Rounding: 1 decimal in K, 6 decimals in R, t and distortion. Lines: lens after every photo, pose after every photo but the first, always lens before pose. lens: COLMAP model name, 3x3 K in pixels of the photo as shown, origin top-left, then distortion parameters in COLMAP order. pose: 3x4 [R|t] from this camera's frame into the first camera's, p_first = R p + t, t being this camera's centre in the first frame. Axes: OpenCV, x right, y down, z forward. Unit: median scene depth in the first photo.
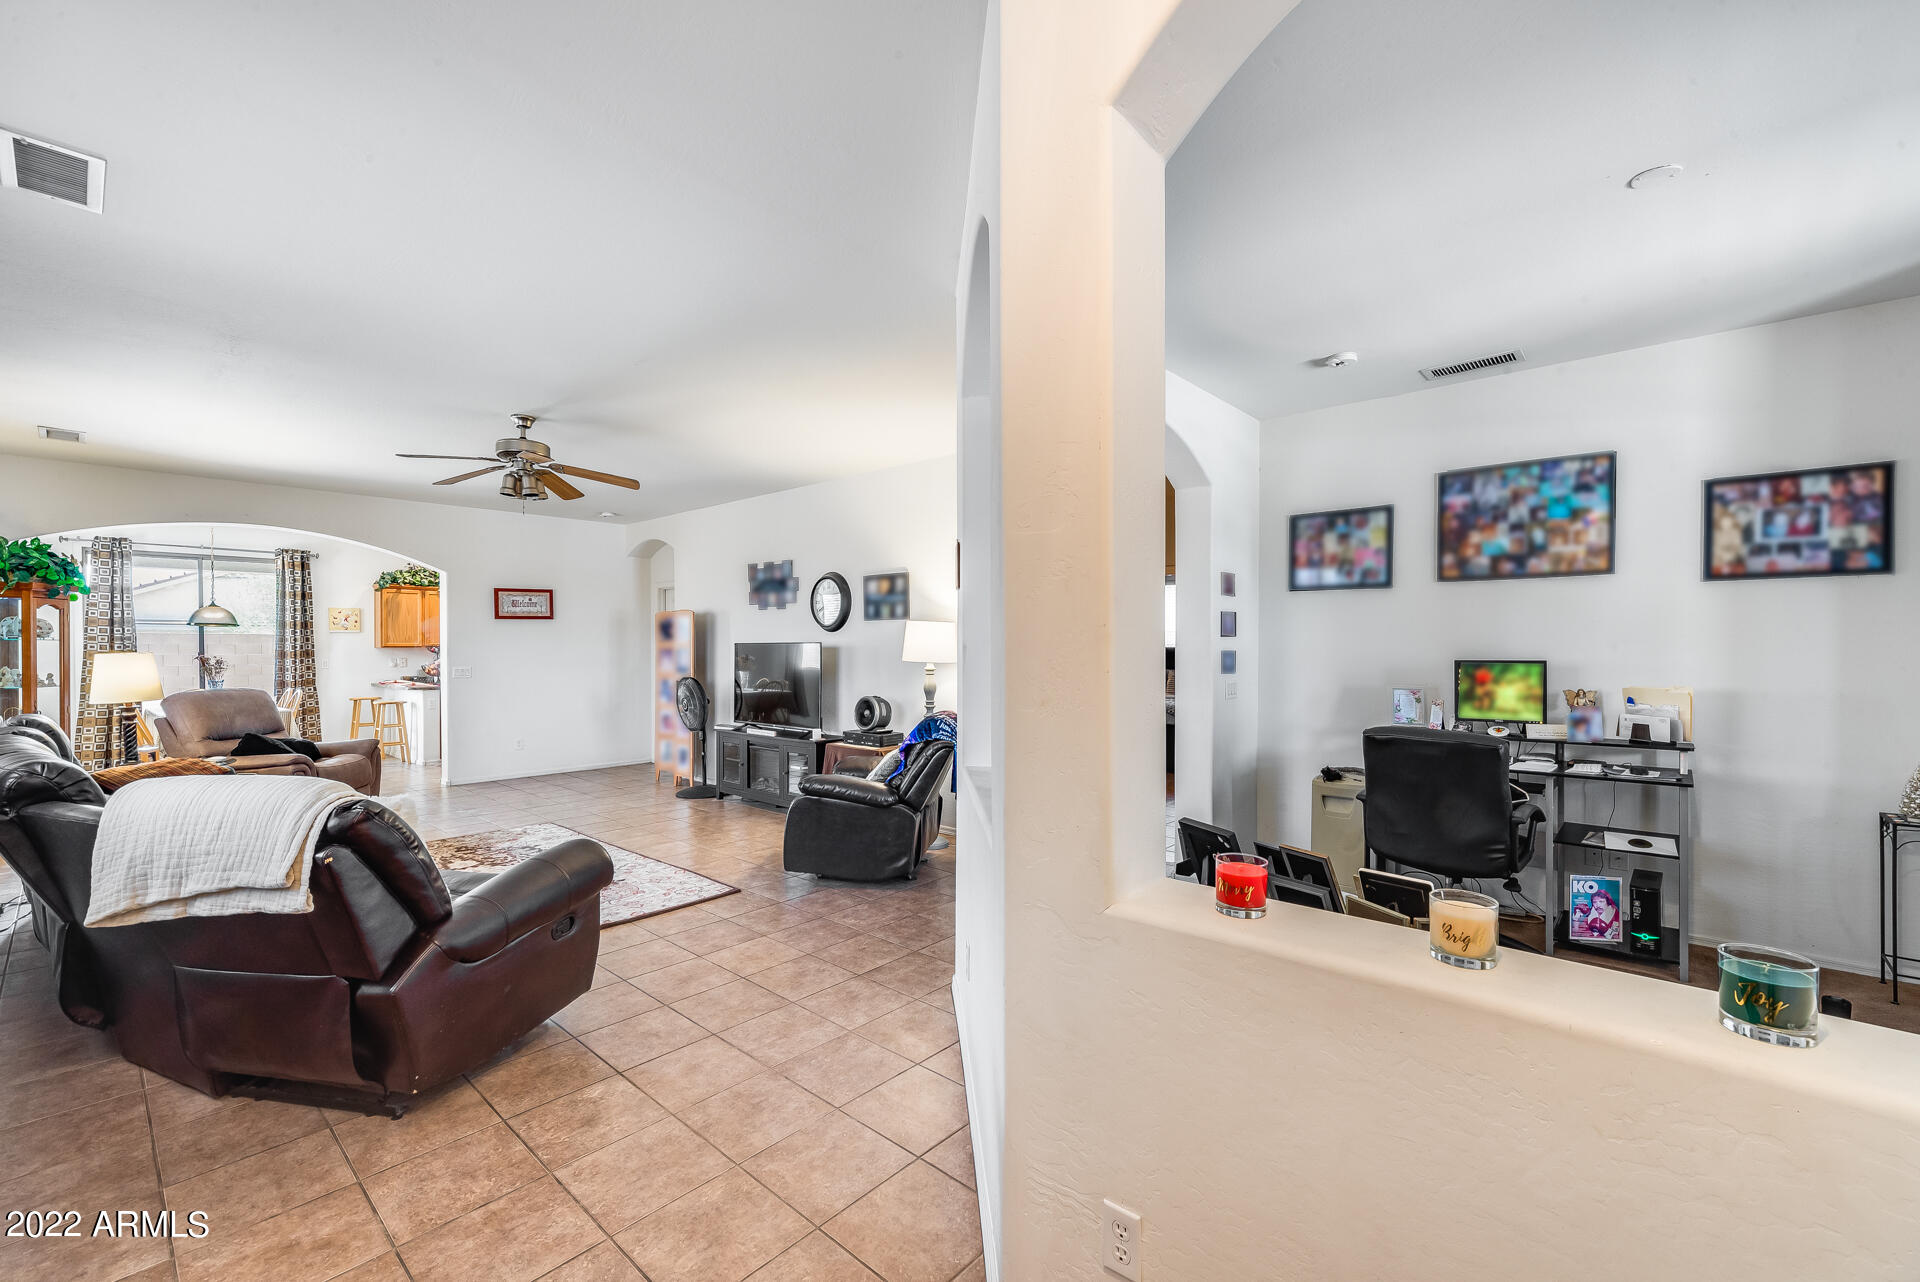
lens RADIAL K [[780.3, 0, 957.4], [0, 780.3, 665.8], [0, 0, 1]] dist [-0.002934, 0.000149]
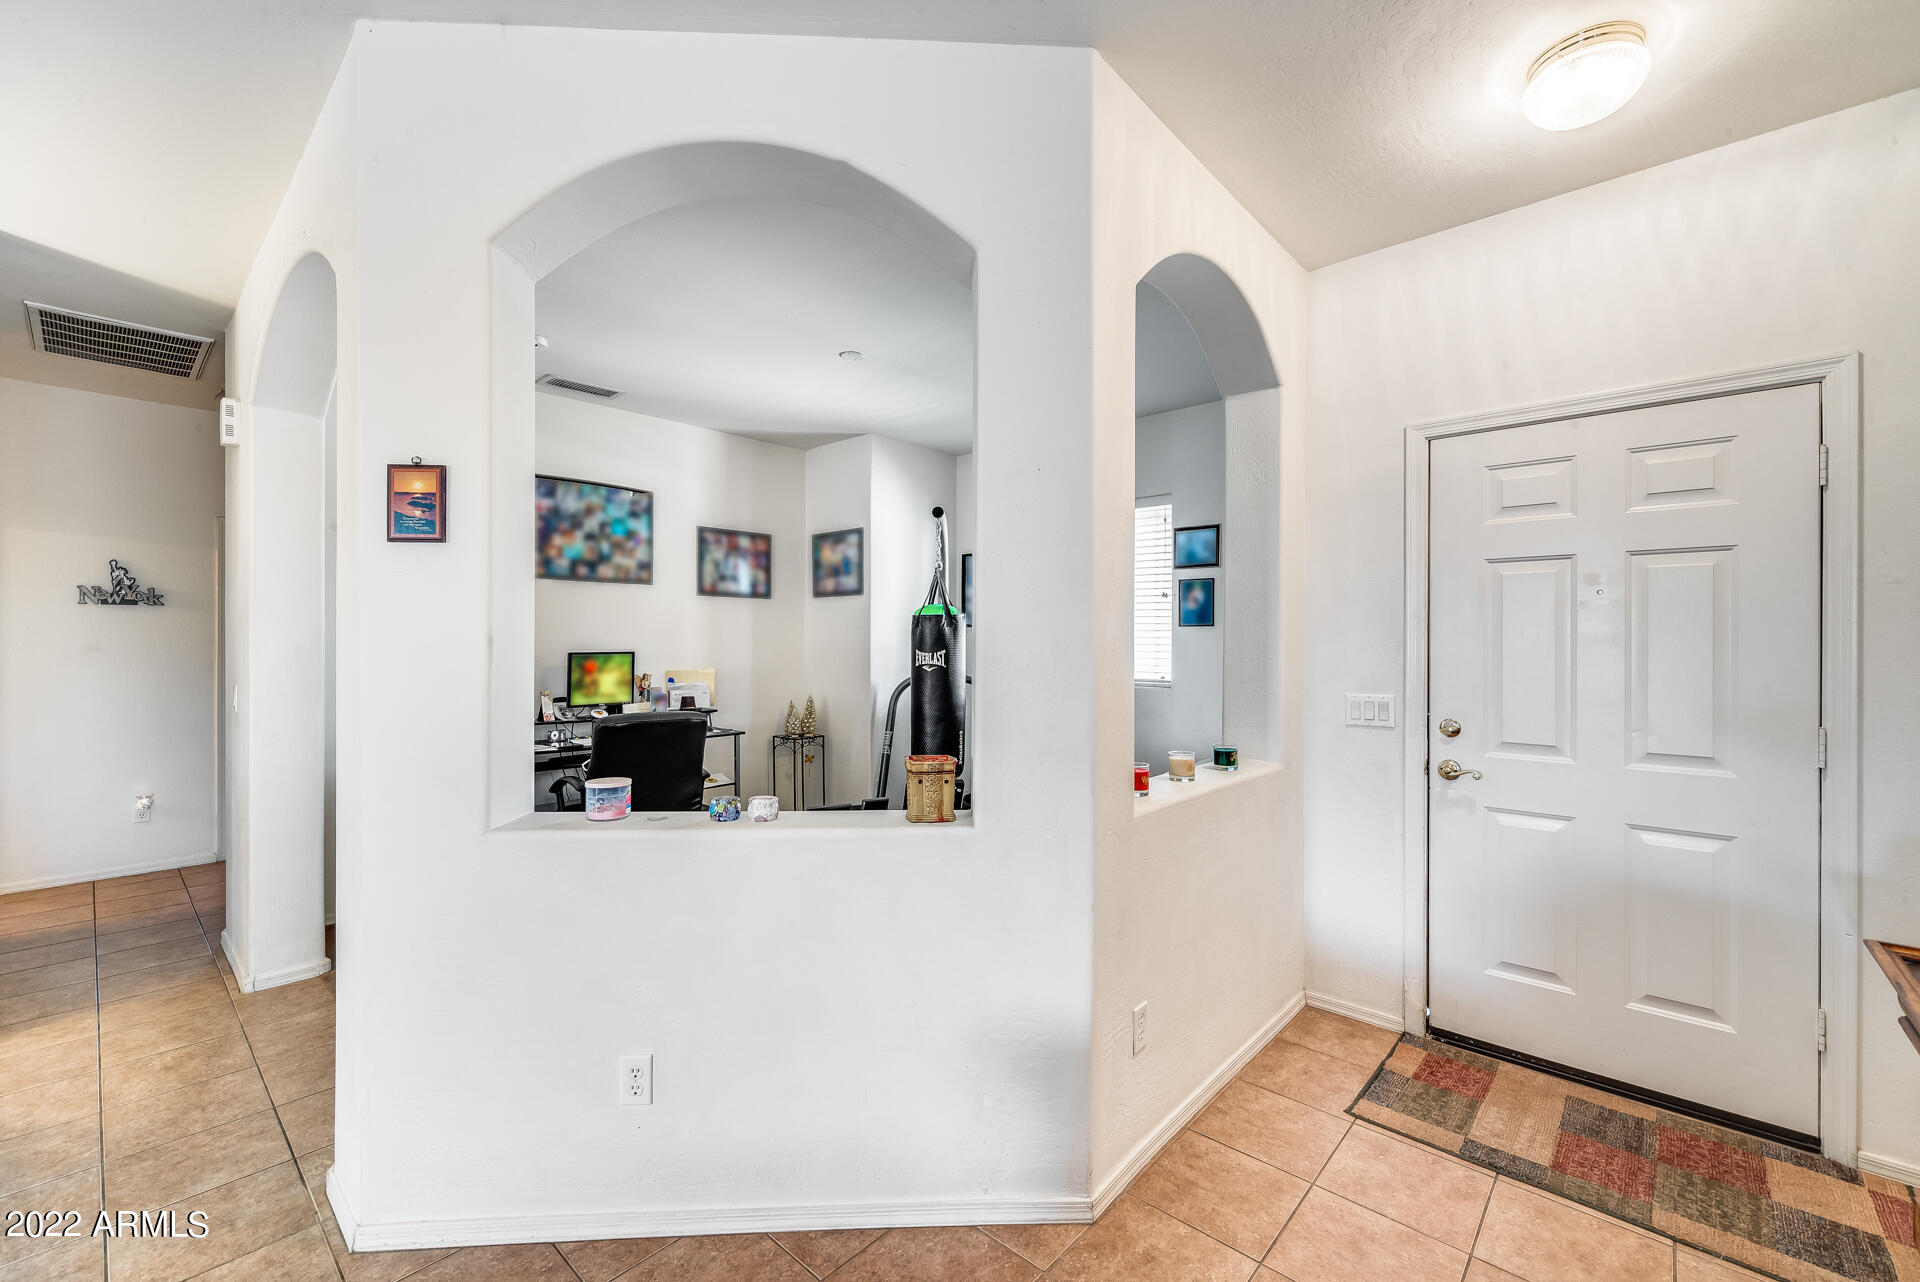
lens RADIAL K [[780.3, 0, 939.7], [0, 780.3, 641.4], [0, 0, 1]] dist [-0.002934, 0.000149]
pose [[0.016388, 0.006351, 0.999846, -0.438948], [0.029838, 0.999531, -0.006838, 0.000478], [-0.999420, 0.029946, 0.016190, 0.477358]]
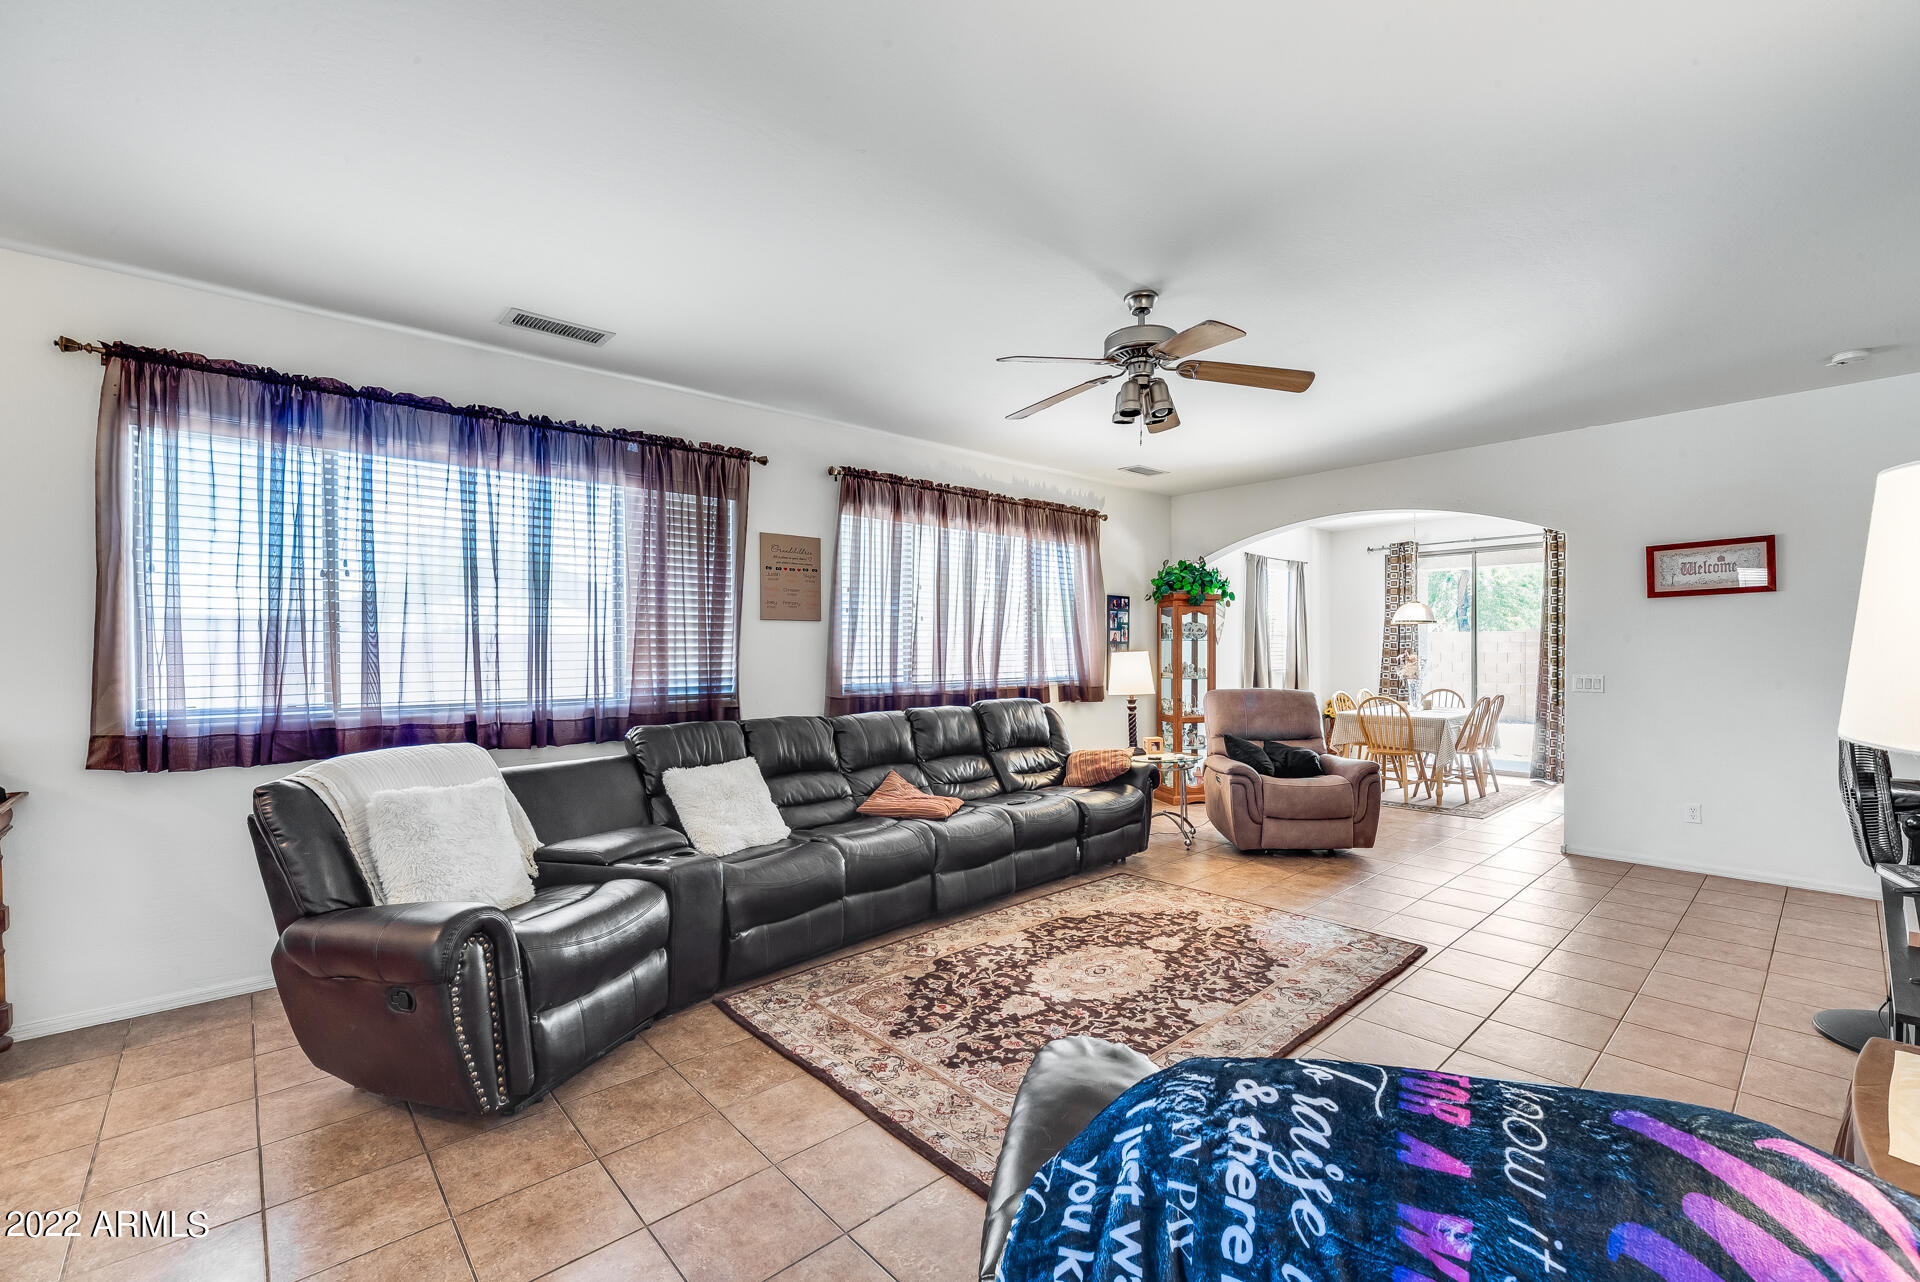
lens RADIAL K [[780.3, 0, 974.3], [0, 780.3, 653.3], [0, 0, 1]] dist [-0.002934, 0.000149]
pose [[-0.111956, 0.005120, -0.993700, 0.140223], [-0.016367, 0.999842, 0.006995, -0.022744], [0.993578, 0.017047, -0.111854, 1.022748]]
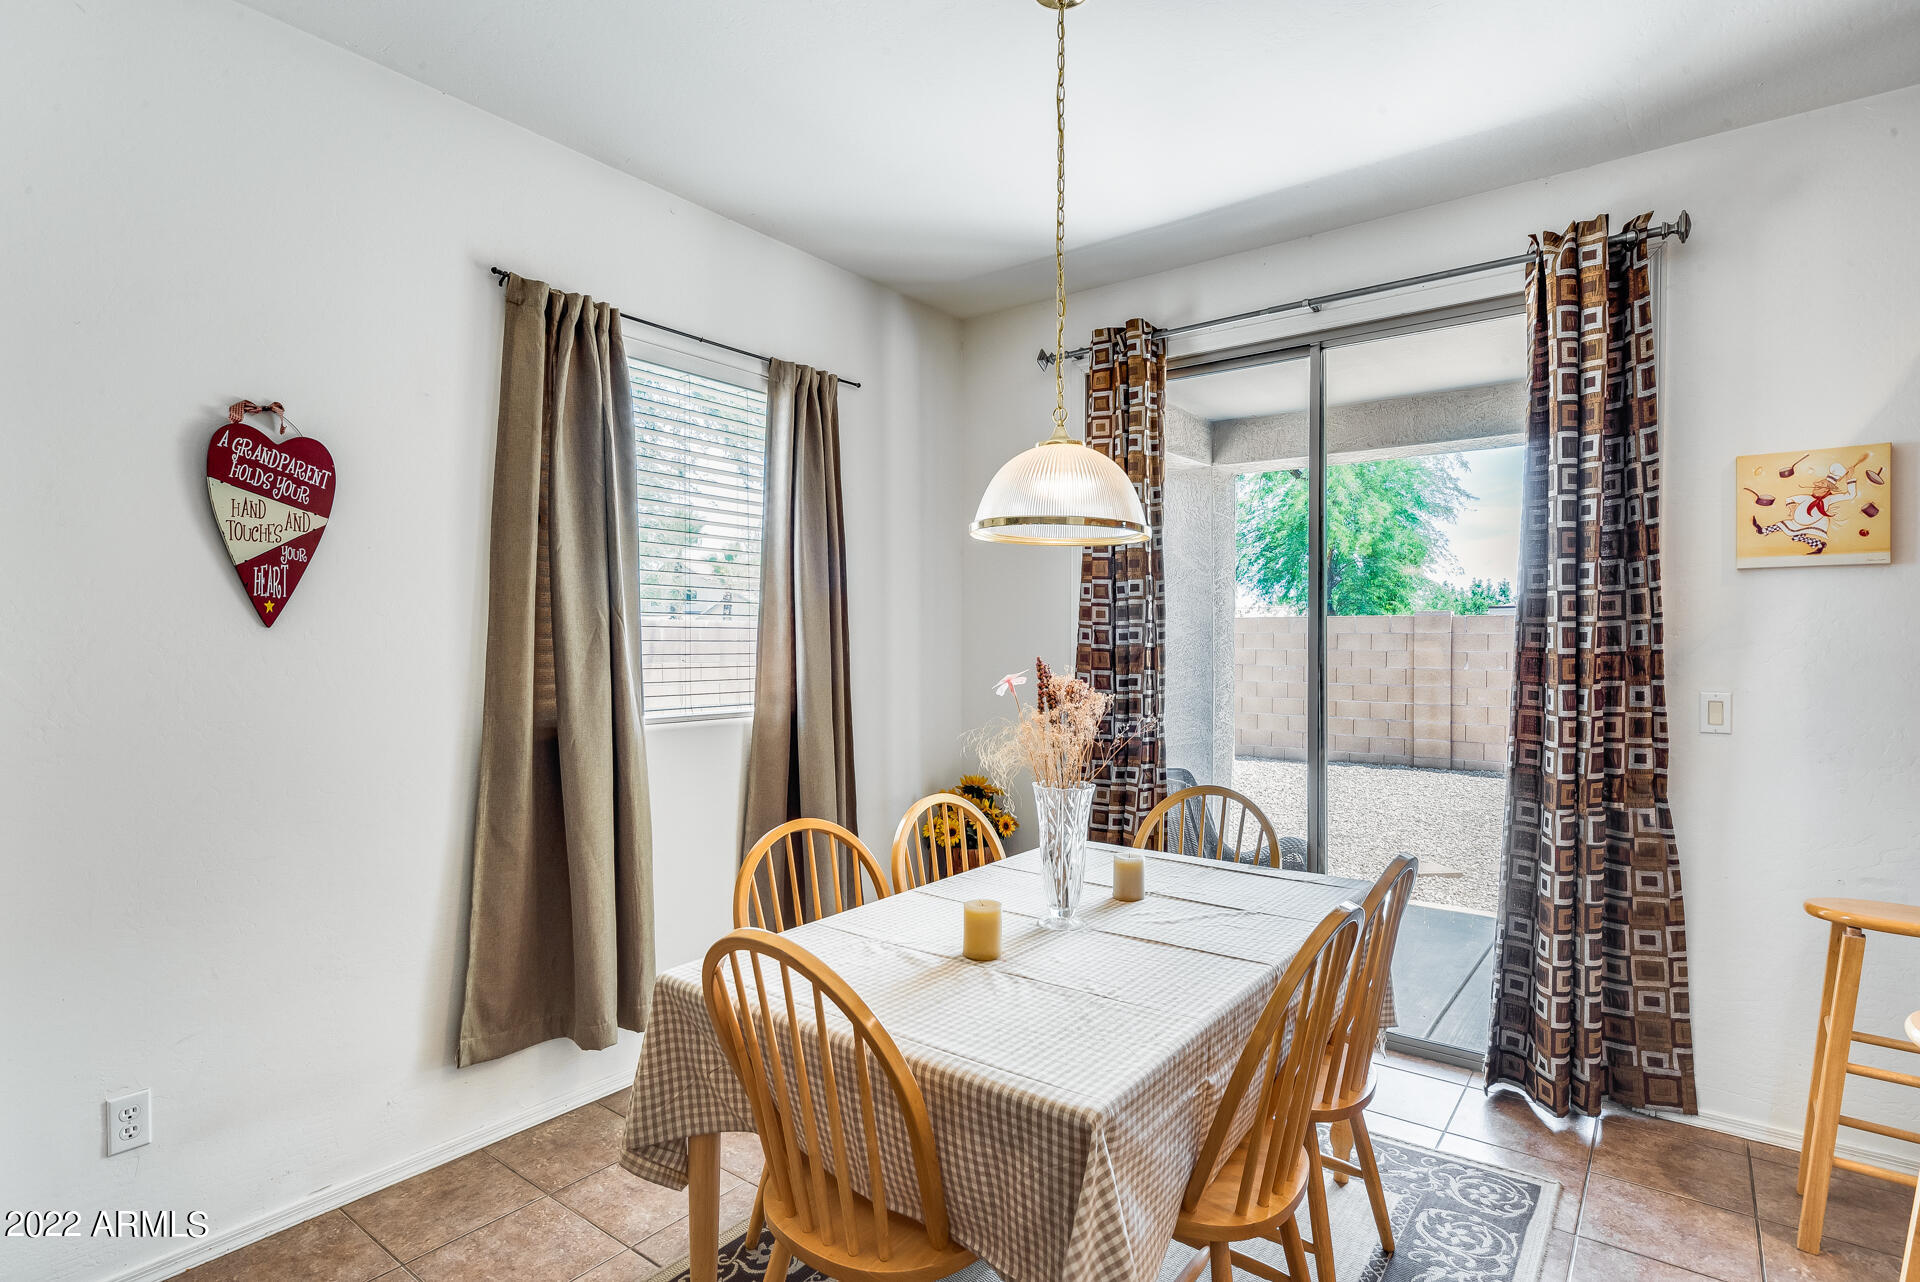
lens RADIAL K [[980.0, 0, 945.9], [0, 980.0, 649.5], [0, 0, 1]] dist [0.000971, -0.000501]
pose [[0.076251, 0.008401, -0.997053, -1.262333], [-0.021639, 0.999743, 0.006769, -0.039391], [0.996854, 0.021059, 0.076414, 1.746167]]
